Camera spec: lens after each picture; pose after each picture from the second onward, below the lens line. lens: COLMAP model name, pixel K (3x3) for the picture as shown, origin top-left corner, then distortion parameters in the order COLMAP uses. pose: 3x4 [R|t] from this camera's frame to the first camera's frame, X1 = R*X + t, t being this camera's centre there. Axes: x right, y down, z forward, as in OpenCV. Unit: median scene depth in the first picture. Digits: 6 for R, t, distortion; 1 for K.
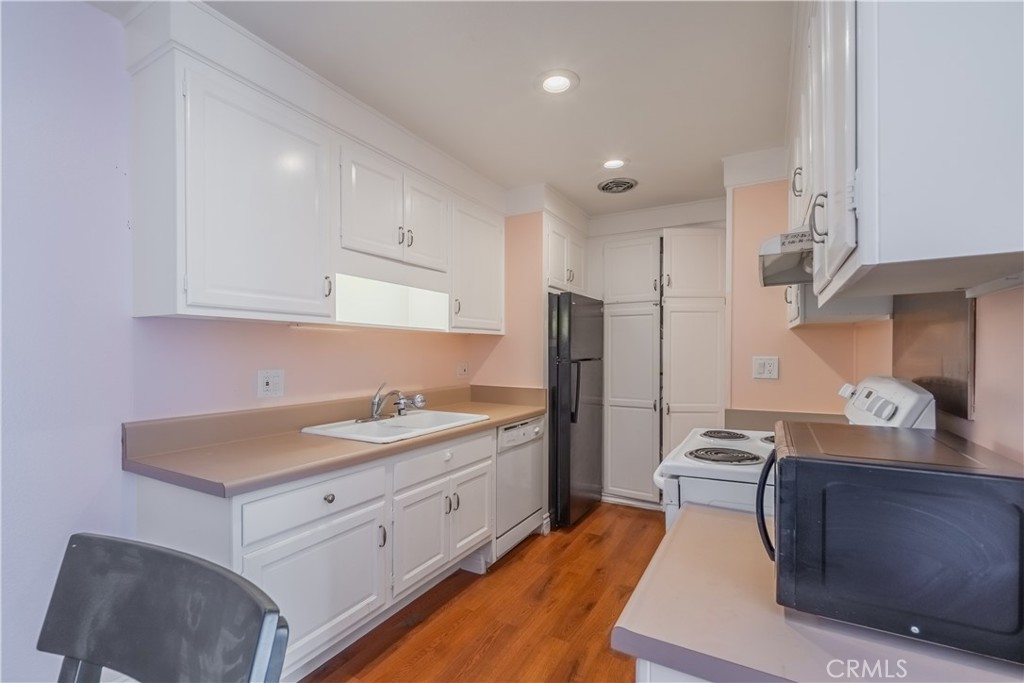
lens RADIAL K [[448.0, 0, 514.4], [0, 448.0, 353.9], [0, 0, 1]] dist [-0.003157, -0.000289]
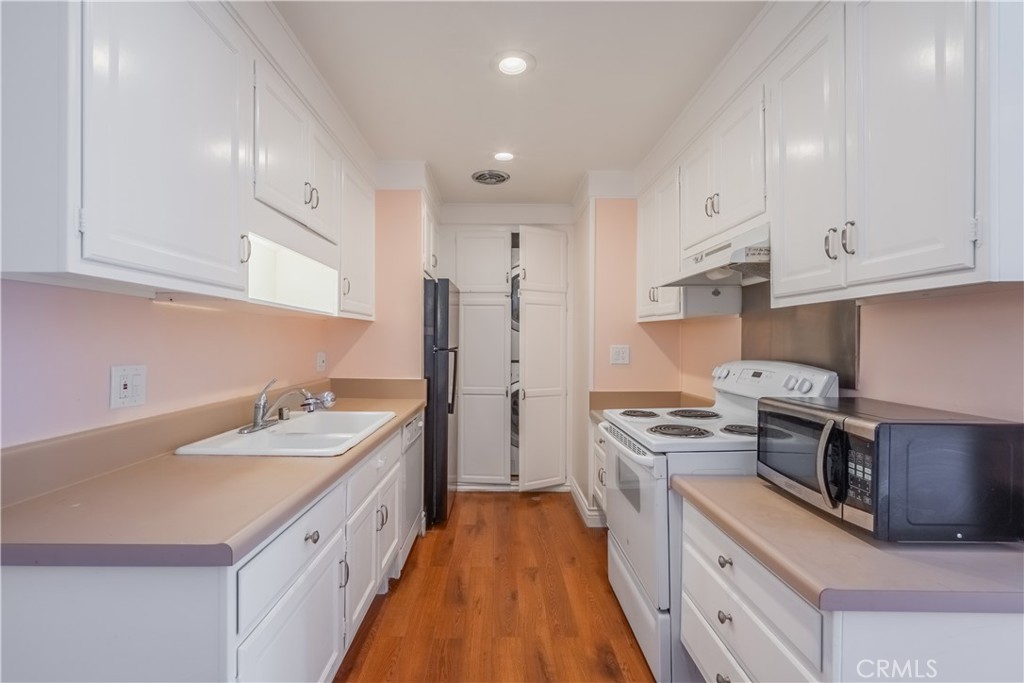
lens RADIAL K [[447.2, 0, 512.0], [0, 447.2, 341.5], [0, 0, 1]] dist [-0.000825, -0.000177]
pose [[0.876931, 0.004898, 0.480591, -0.280476], [-0.003731, 0.999987, -0.003383, 0.000286], [-0.480602, 0.001174, 0.876938, 0.112952]]
